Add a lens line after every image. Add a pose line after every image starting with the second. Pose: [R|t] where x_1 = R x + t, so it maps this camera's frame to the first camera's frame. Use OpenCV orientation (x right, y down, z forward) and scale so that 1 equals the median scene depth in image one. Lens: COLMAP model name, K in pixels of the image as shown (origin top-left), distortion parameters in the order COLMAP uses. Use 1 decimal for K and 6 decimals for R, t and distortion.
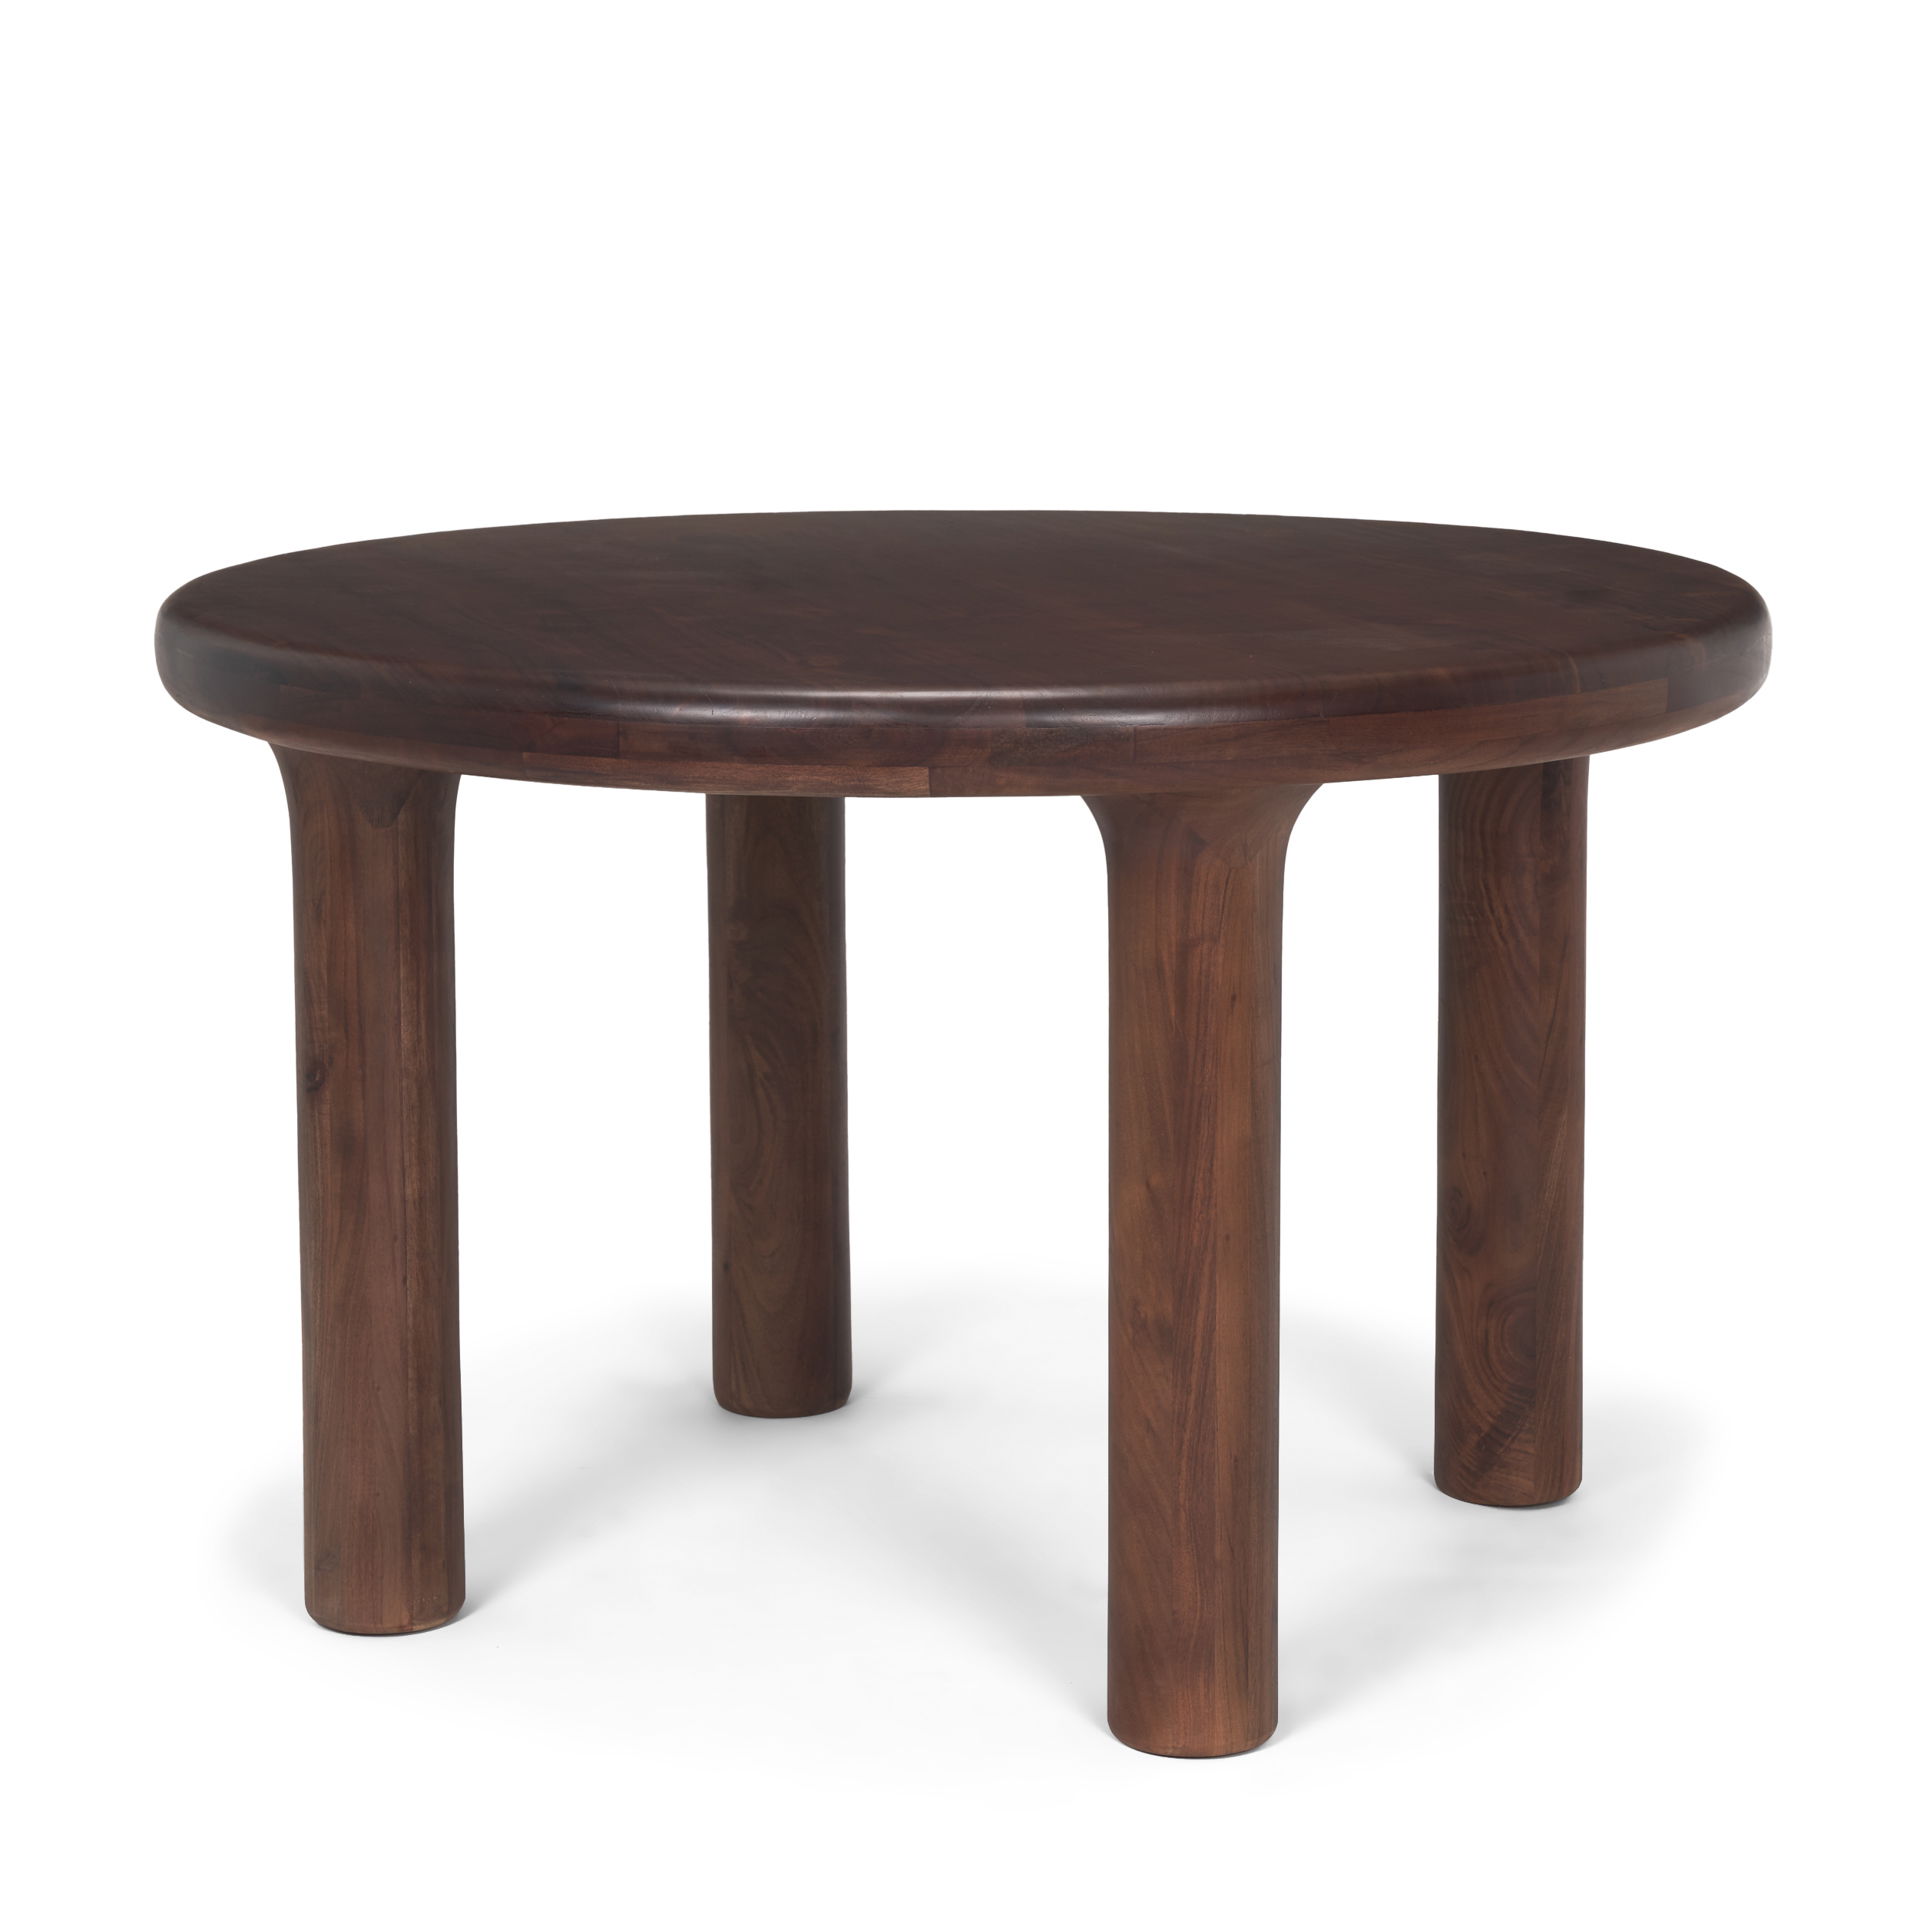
lens RADIAL K [[4389.5, 0, 960.0], [0, 4389.5, 960.0], [0, 0, 1]] dist [-0.020526, -0.345201]
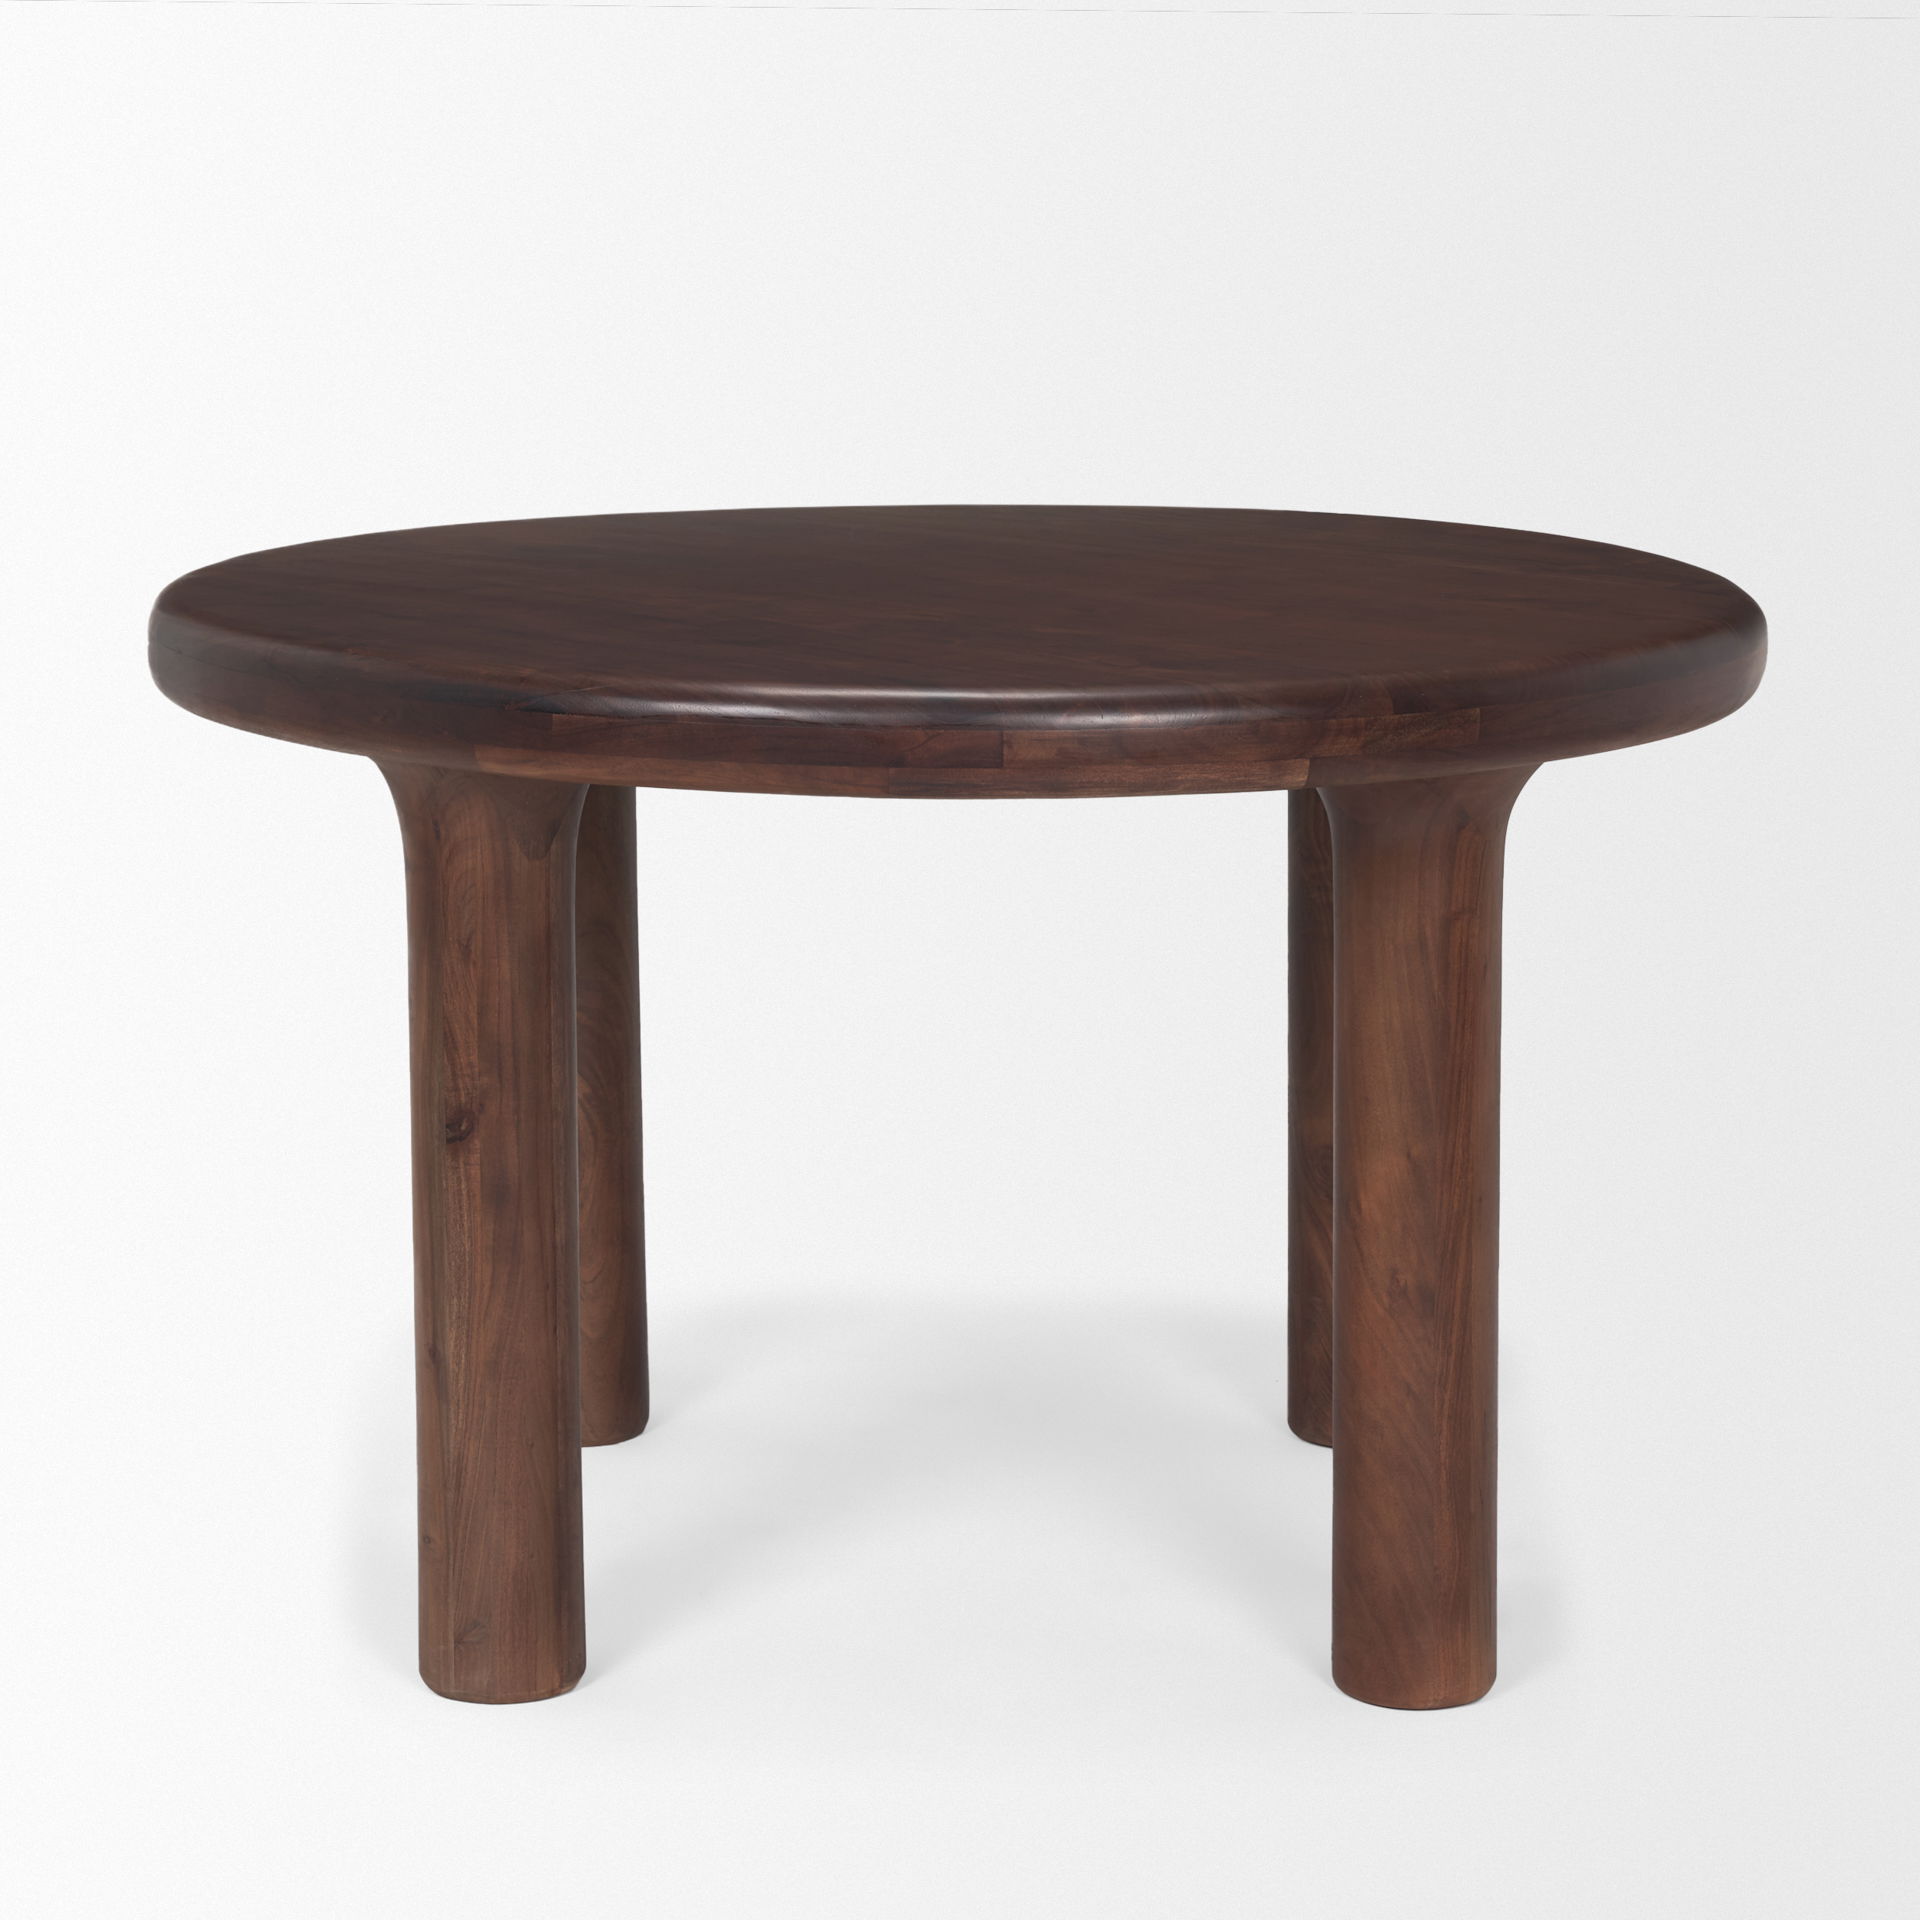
lens RADIAL K [[4389.5, 0, 960.0], [0, 4389.5, 960.0], [0, 0, 1]] dist [-0.020526, -0.345201]
pose [[0.934076, -0.073442, 0.349440, -0.402044], [0.072291, 0.997249, 0.016353, -0.018296], [-0.349679, 0.009987, 0.936816, 0.074149]]
